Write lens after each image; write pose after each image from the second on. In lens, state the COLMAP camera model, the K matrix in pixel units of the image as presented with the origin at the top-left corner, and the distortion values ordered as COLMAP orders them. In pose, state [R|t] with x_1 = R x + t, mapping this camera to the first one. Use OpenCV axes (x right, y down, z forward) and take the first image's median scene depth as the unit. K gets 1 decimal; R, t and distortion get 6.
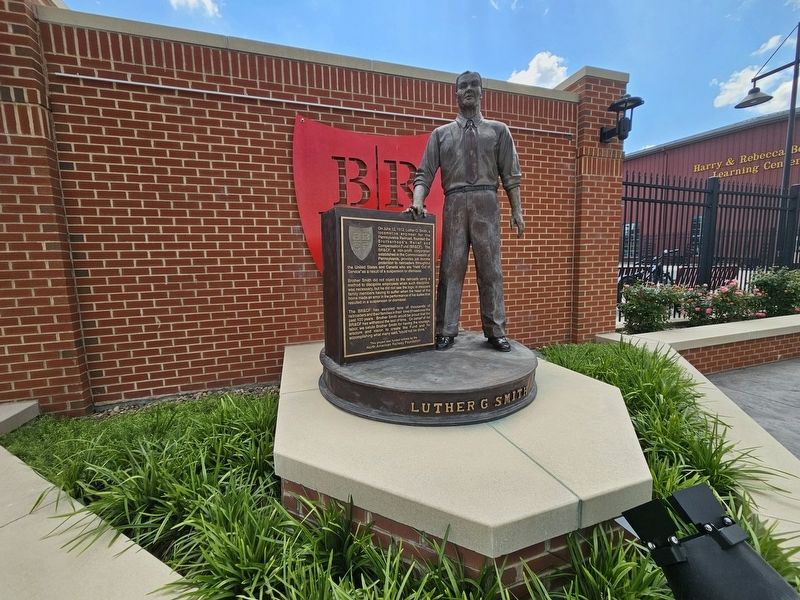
lens RADIAL K [[327.1, 0, 397.7], [0, 327.1, 303.9], [0, 0, 1]] dist [0.001596, 0.000044]
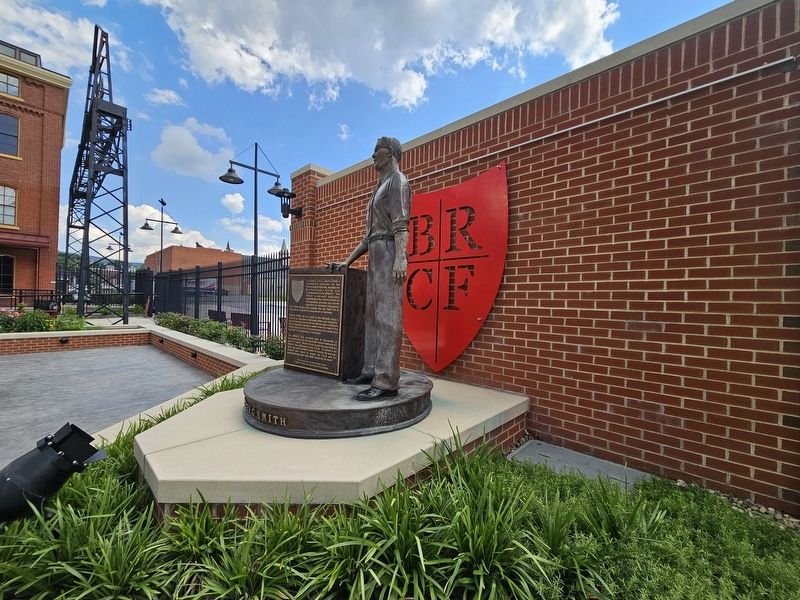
lens RADIAL K [[327.1, 0, 395.9], [0, 327.1, 301.4], [0, 0, 1]] dist [0.001596, 0.000044]
pose [[0.476366, 0.043231, -0.878183, 1.342002], [-0.140921, 0.989633, -0.027725, -0.149574], [0.867880, 0.136962, 0.477520, 0.631606]]
